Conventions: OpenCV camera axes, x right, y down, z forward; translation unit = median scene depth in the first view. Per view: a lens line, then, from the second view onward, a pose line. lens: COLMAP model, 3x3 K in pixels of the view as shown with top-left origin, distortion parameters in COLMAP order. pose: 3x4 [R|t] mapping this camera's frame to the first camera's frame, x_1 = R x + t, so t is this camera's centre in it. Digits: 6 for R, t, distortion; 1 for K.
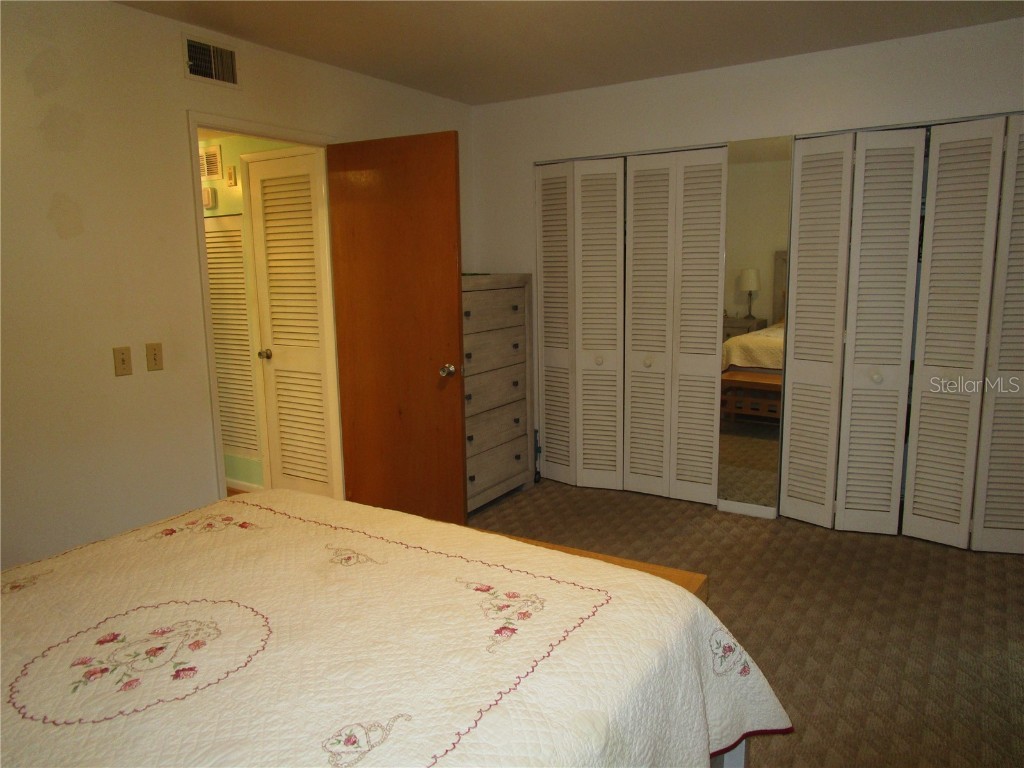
lens RADIAL K [[724.5, 0, 512.0], [0, 724.5, 384.0], [0, 0, 1]] dist [-0.025887, 0.014376]
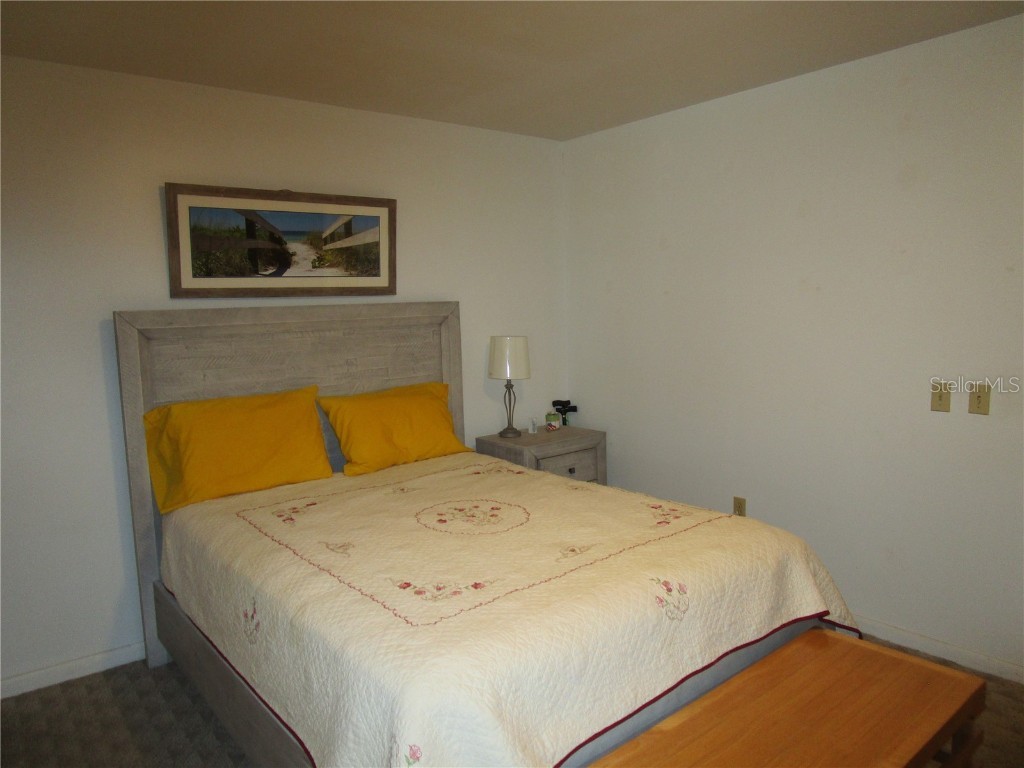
lens RADIAL K [[724.5, 0, 512.0], [0, 724.5, 384.0], [0, 0, 1]] dist [-0.025887, 0.014376]
pose [[-0.313602, 0.130316, -0.940570, 1.060896], [-0.125315, 0.976194, 0.177034, -0.280540], [0.941249, 0.173386, -0.289806, 1.358724]]
